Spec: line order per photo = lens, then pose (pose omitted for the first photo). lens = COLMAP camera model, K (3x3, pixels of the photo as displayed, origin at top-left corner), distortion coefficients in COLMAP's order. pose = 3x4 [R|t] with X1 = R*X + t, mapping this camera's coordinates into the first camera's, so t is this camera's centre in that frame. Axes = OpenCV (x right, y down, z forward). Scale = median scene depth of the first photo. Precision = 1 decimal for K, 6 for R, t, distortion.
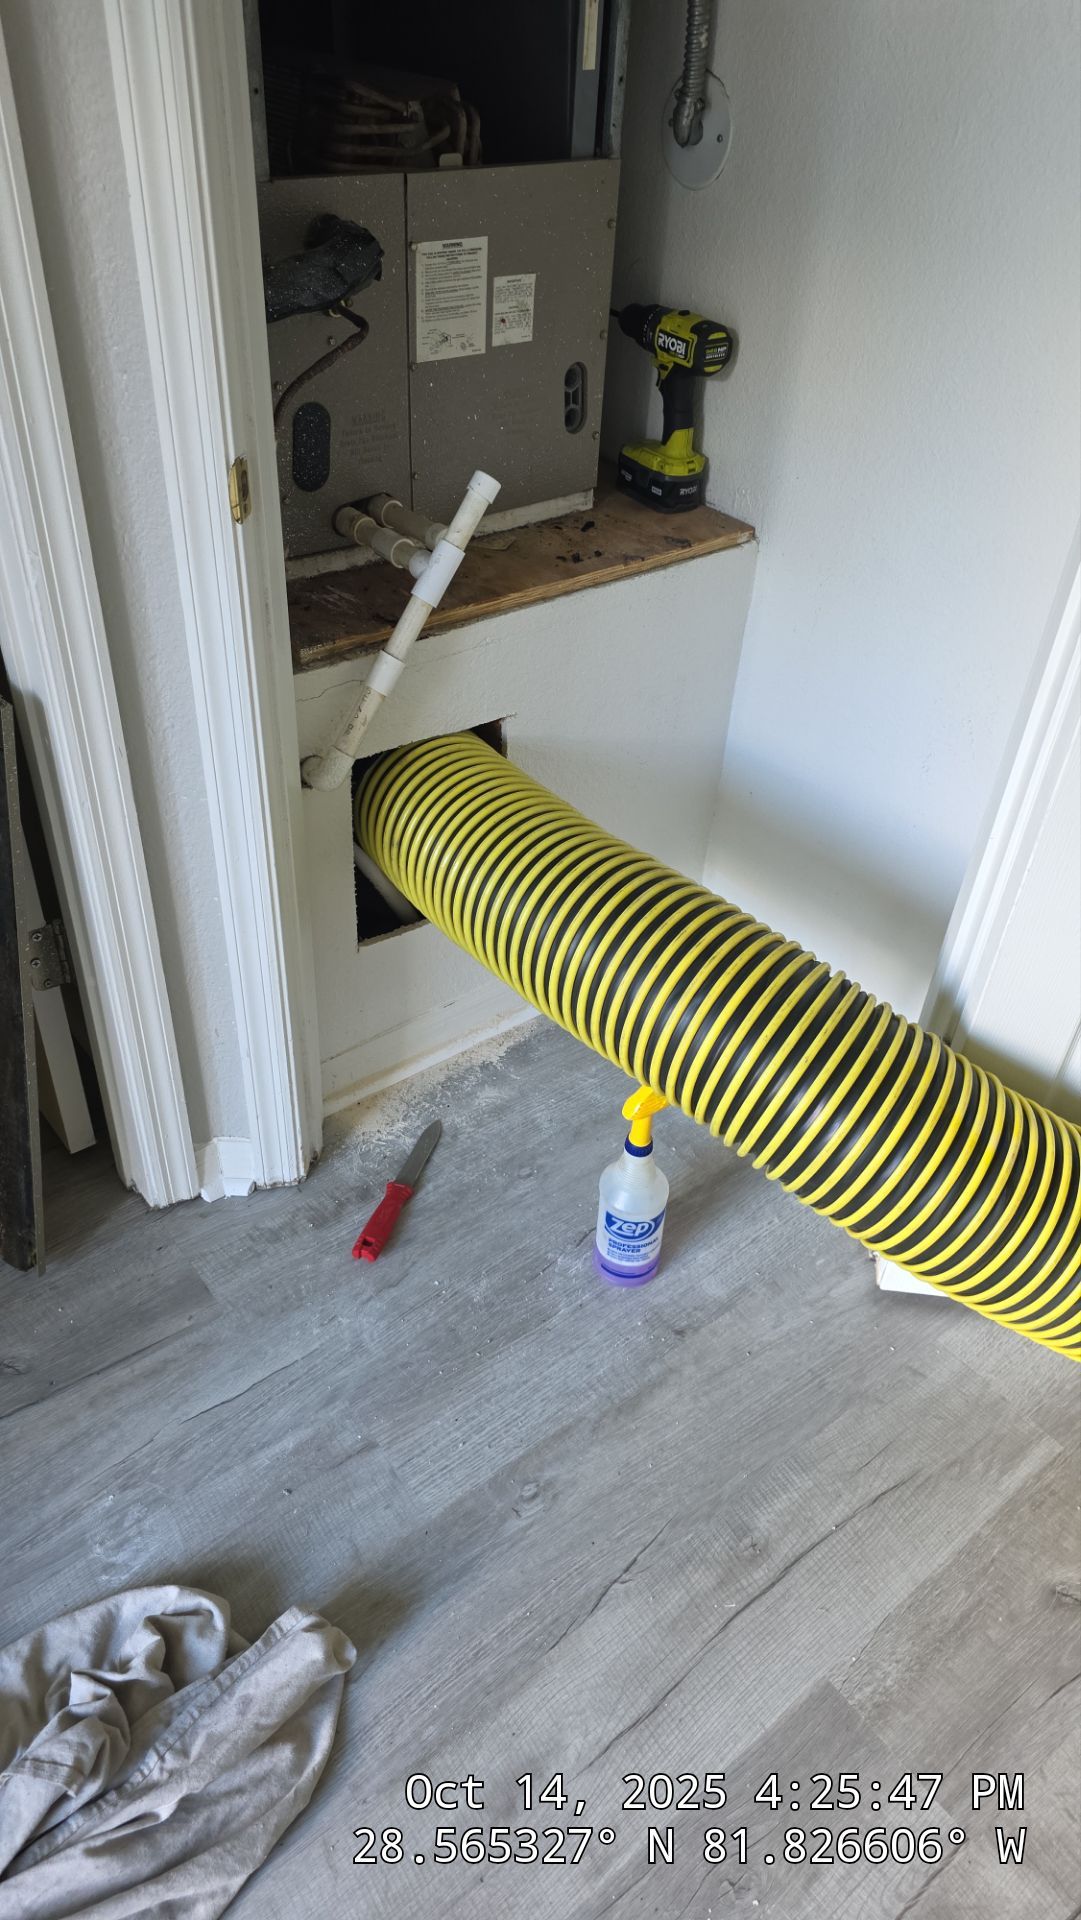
lens RADIAL K [[1331.9, 0, 531.6], [0, 1331.9, 963.6], [0, 0, 1]] dist [0.035814, -0.033384]
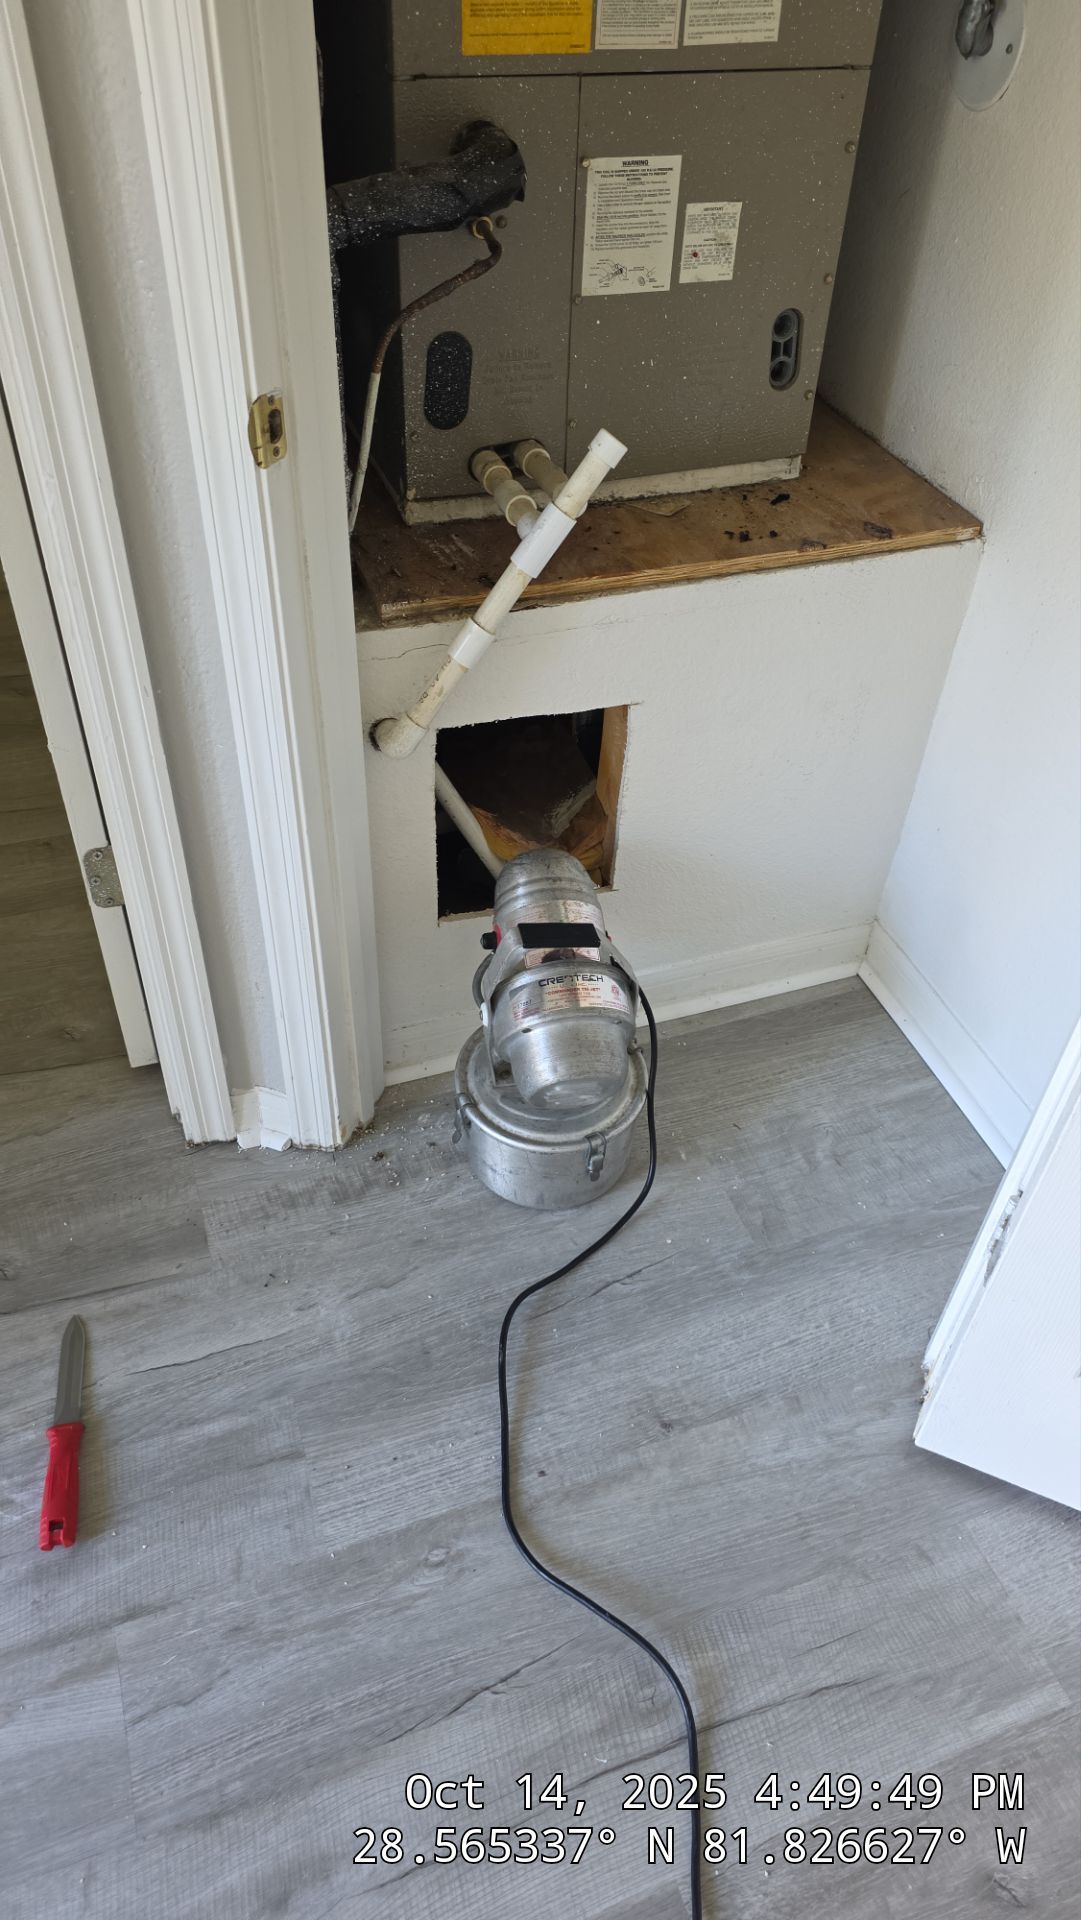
lens RADIAL K [[1331.9, 0, 537.9], [0, 1331.9, 939.2], [0, 0, 1]] dist [0.035814, -0.033384]
pose [[0.948595, 0.202839, -0.242947, 0.190457], [-0.190961, 0.978973, 0.071737, -0.092965], [0.252390, -0.021656, 0.967383, 0.131613]]
